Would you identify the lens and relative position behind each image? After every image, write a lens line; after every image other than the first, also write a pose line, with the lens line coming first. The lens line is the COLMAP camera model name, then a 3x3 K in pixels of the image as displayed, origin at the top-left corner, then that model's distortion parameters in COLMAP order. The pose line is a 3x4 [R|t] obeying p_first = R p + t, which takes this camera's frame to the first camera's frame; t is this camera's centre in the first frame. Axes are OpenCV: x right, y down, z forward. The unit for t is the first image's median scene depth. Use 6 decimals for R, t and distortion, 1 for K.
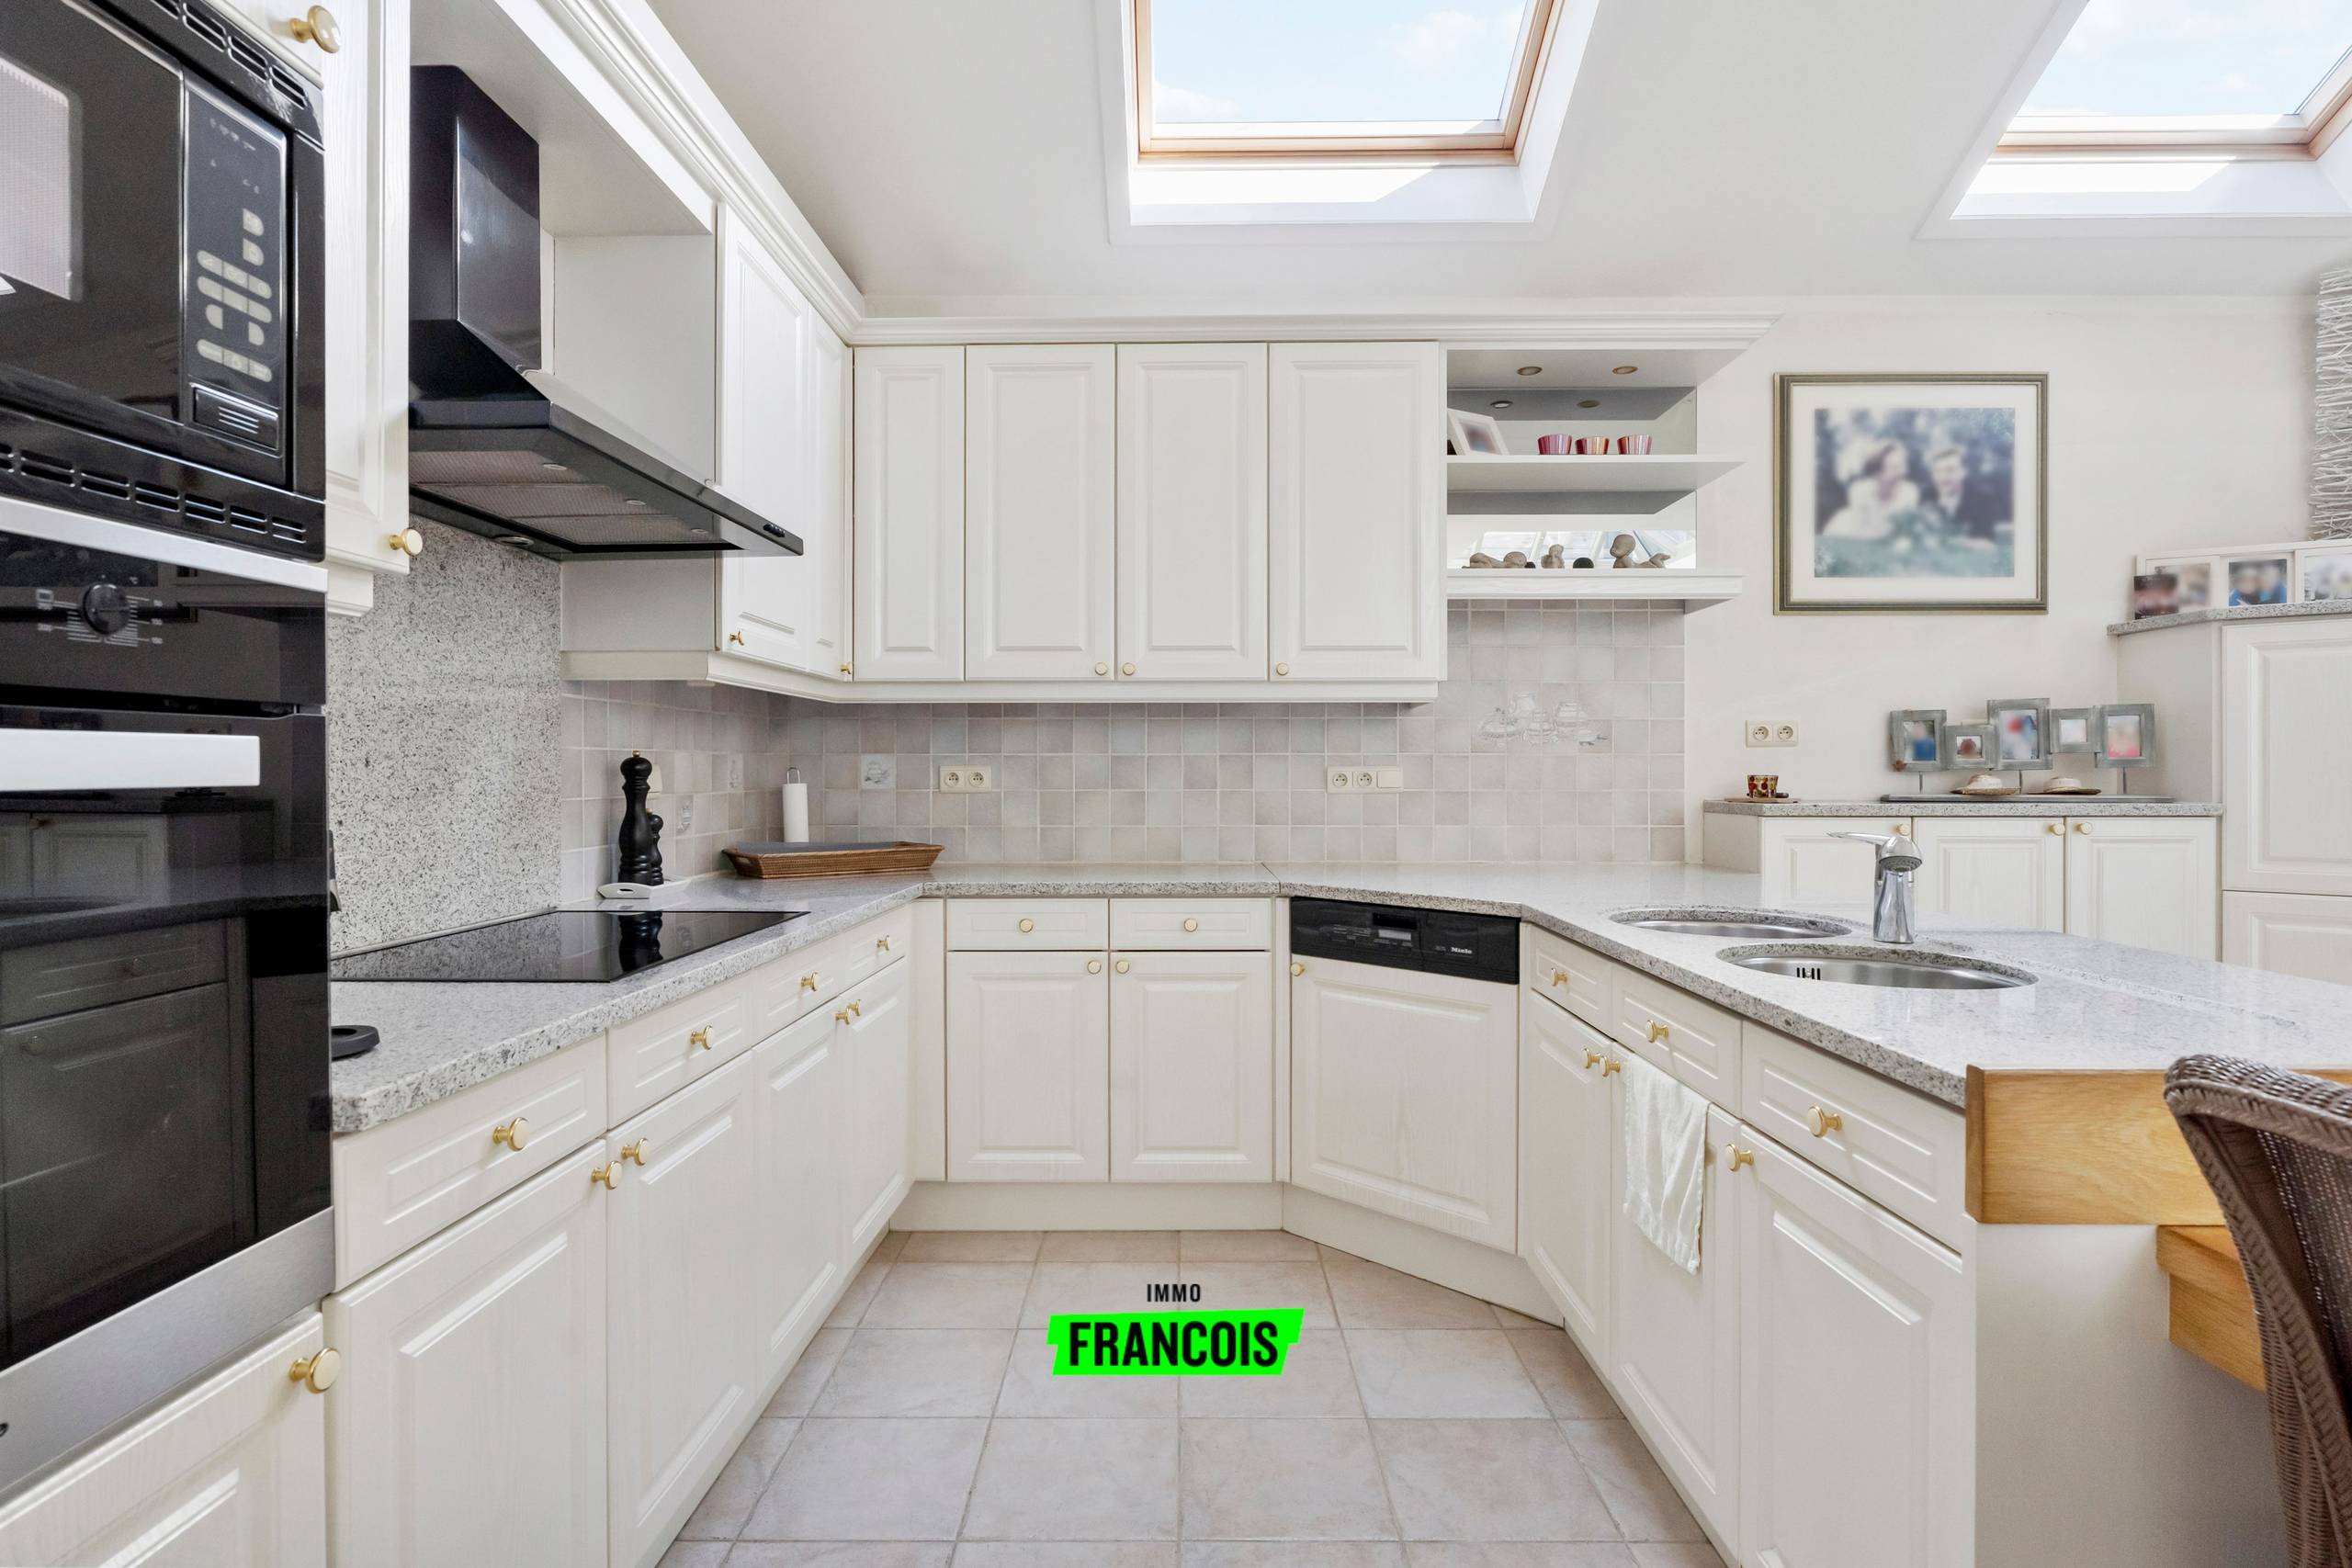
lens RADIAL K [[1192.3, 0, 1176.0], [0, 1192.3, 784.0], [0, 0, 1]] dist [-0.000263, -0.000716]
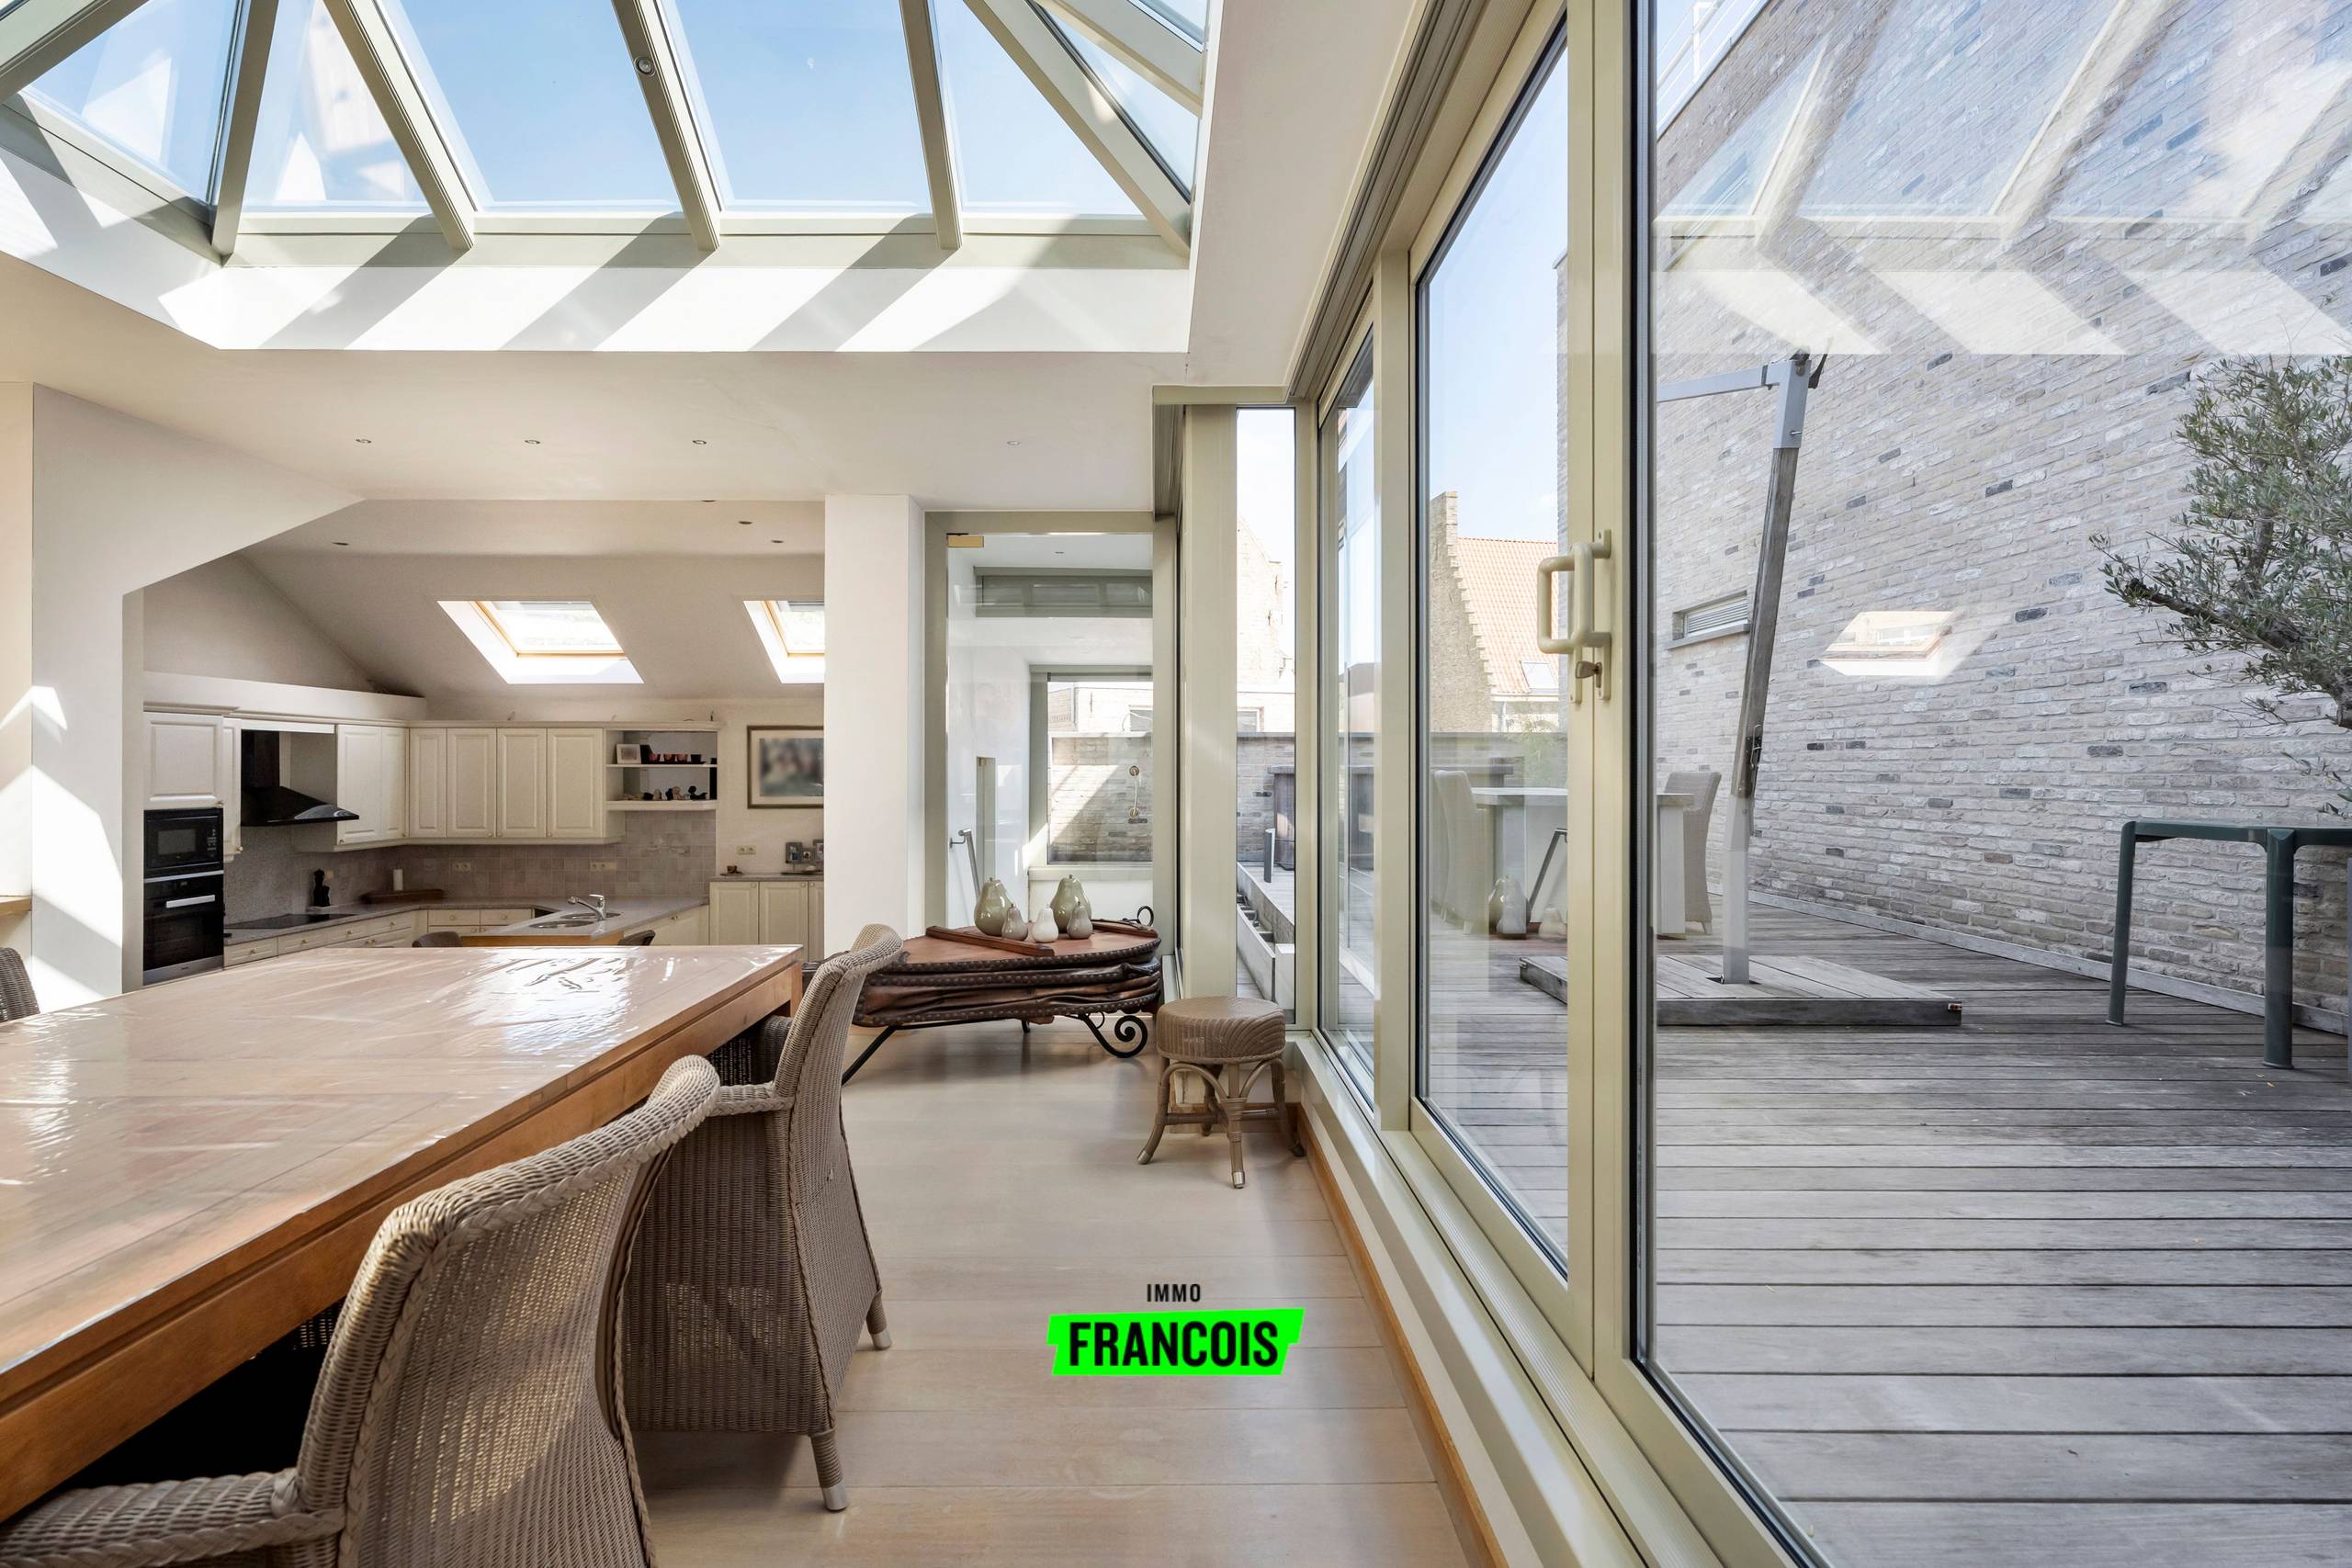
lens RADIAL K [[1178.6, 0, 1170.4], [0, 1178.6, 770.9], [0, 0, 1]] dist [0.001697, 0.000486]
pose [[0.999162, -0.001316, 0.040919, 1.421689], [0.001709, 0.999953, -0.009572, -0.206972], [-0.040904, 0.009634, 0.999117, -1.919869]]
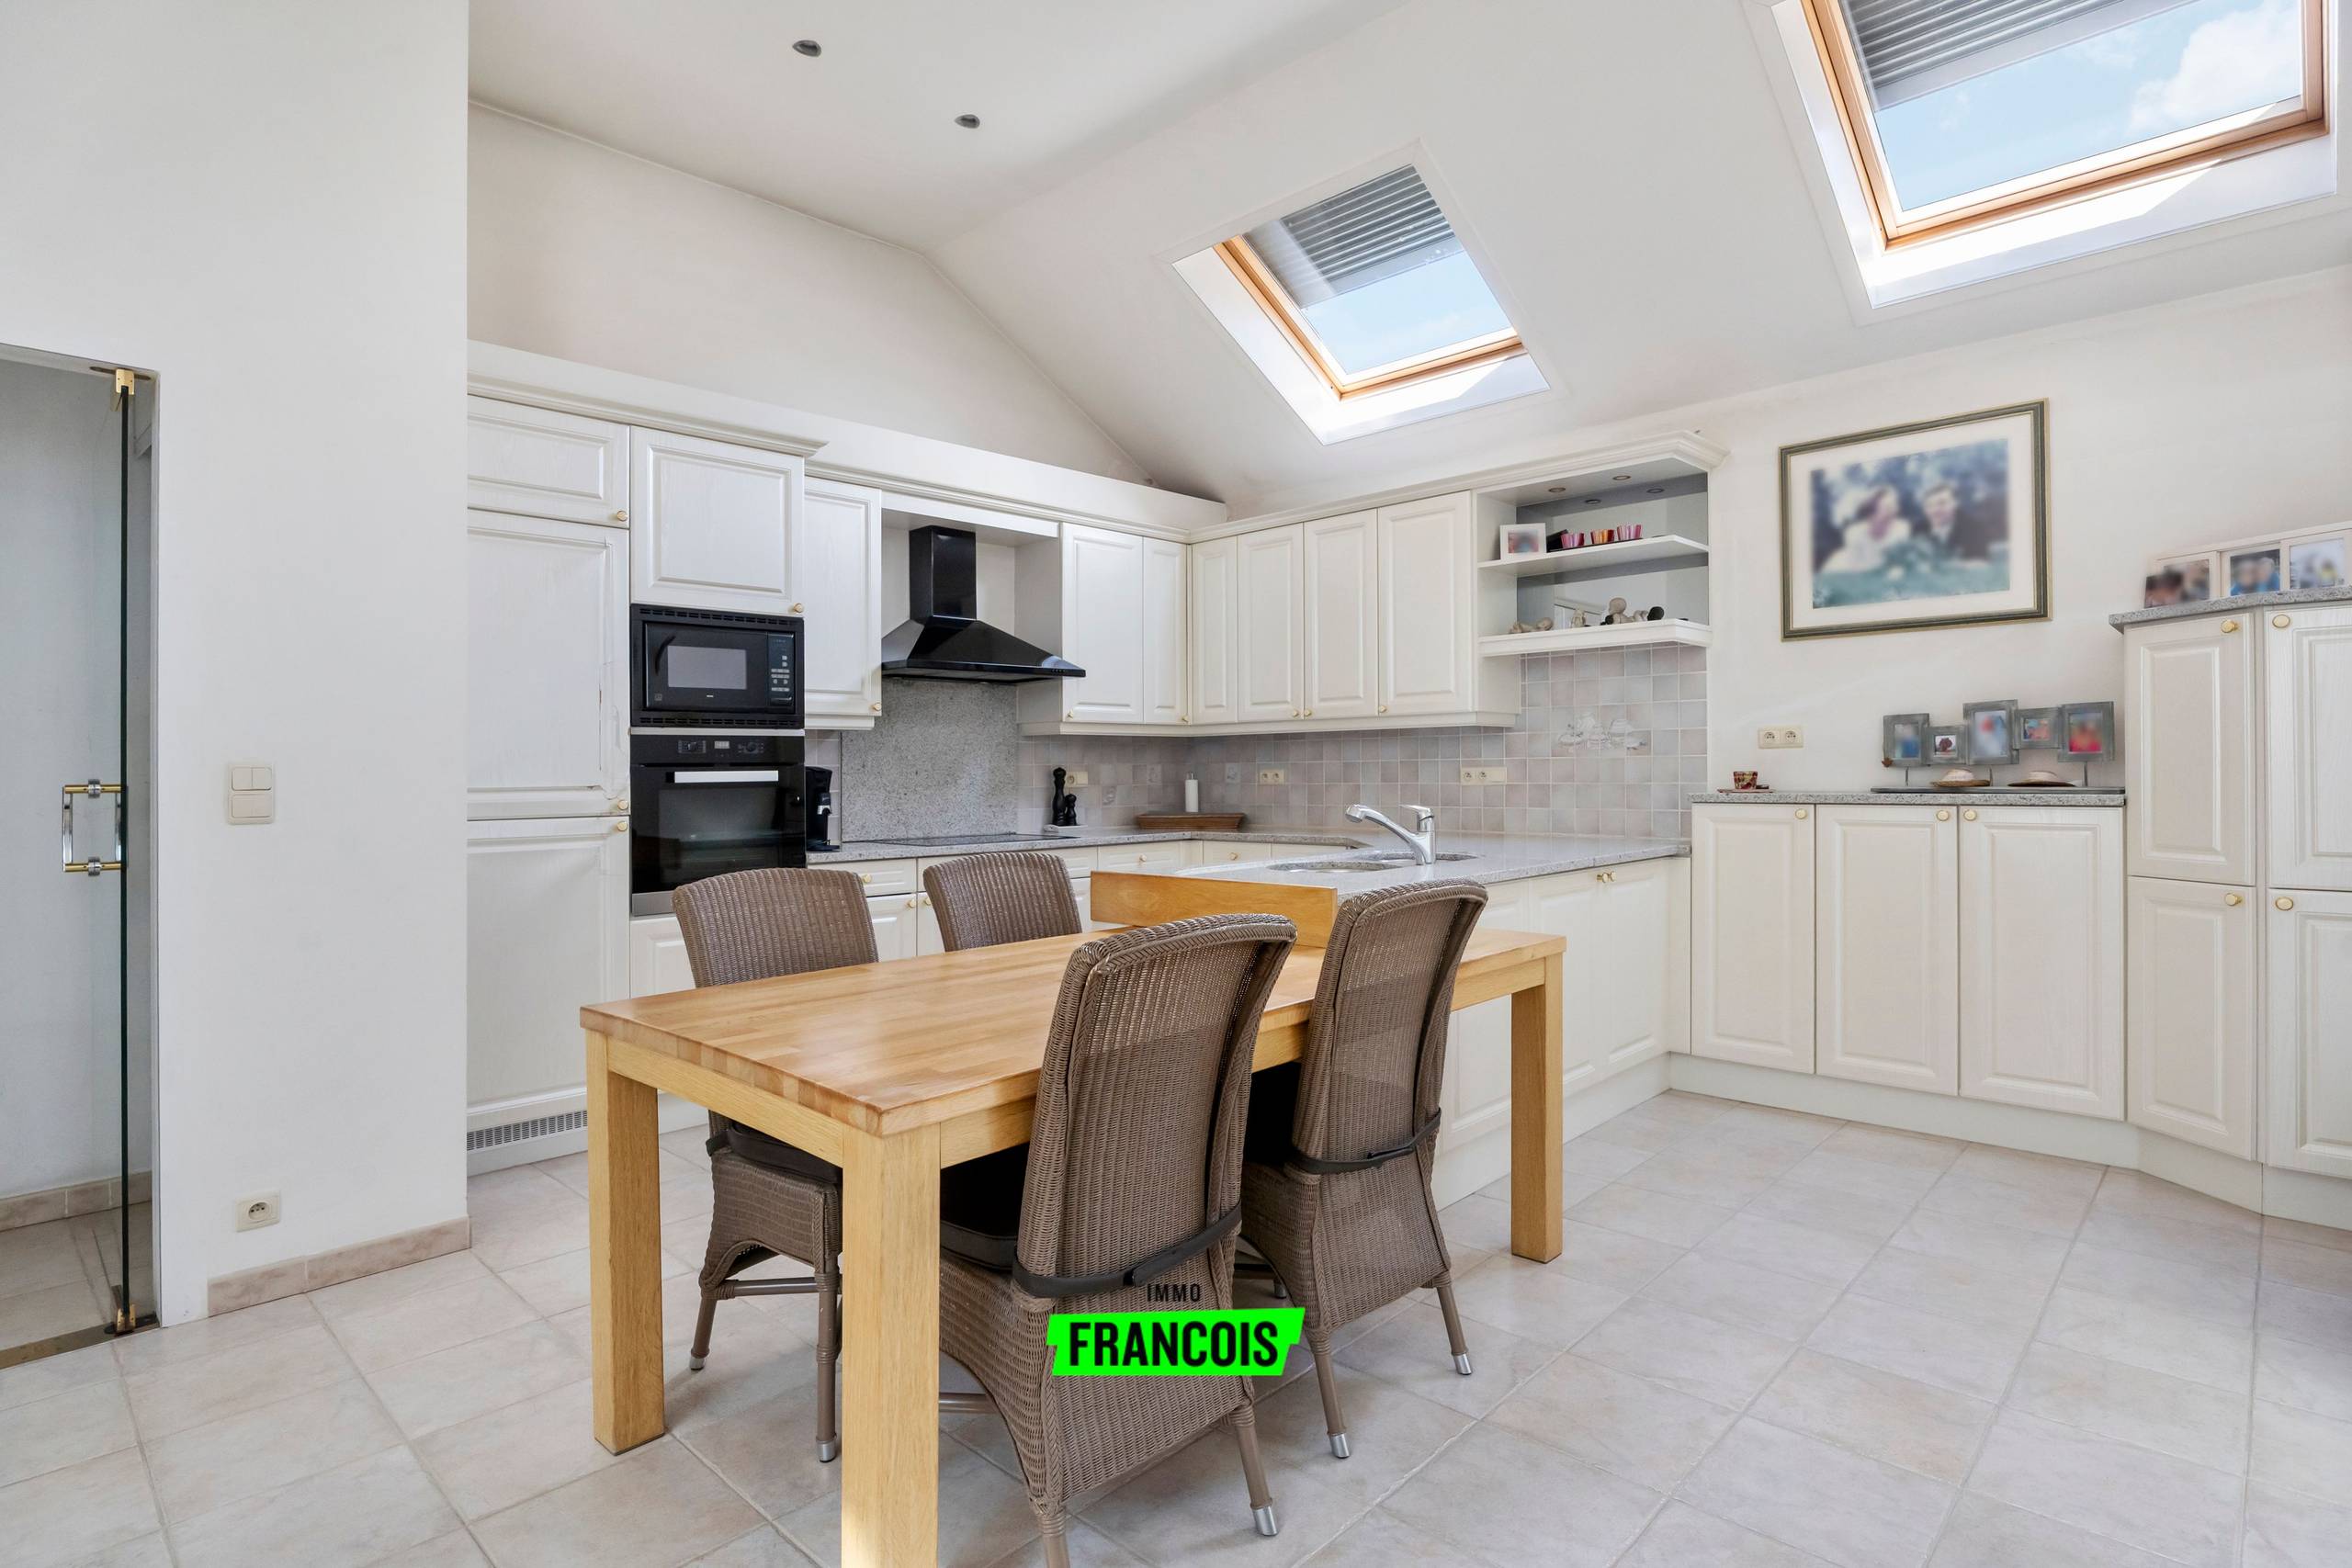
lens RADIAL K [[1180.4, 0, 1174.4], [0, 1180.4, 771.9], [0, 0, 1]] dist [-0.000049, 0.000242]
pose [[0.726958, -0.007639, -0.686640, 0.891286], [0.002916, 0.999963, -0.008037, 0.001716], [0.686676, 0.003841, 0.726954, -0.328950]]
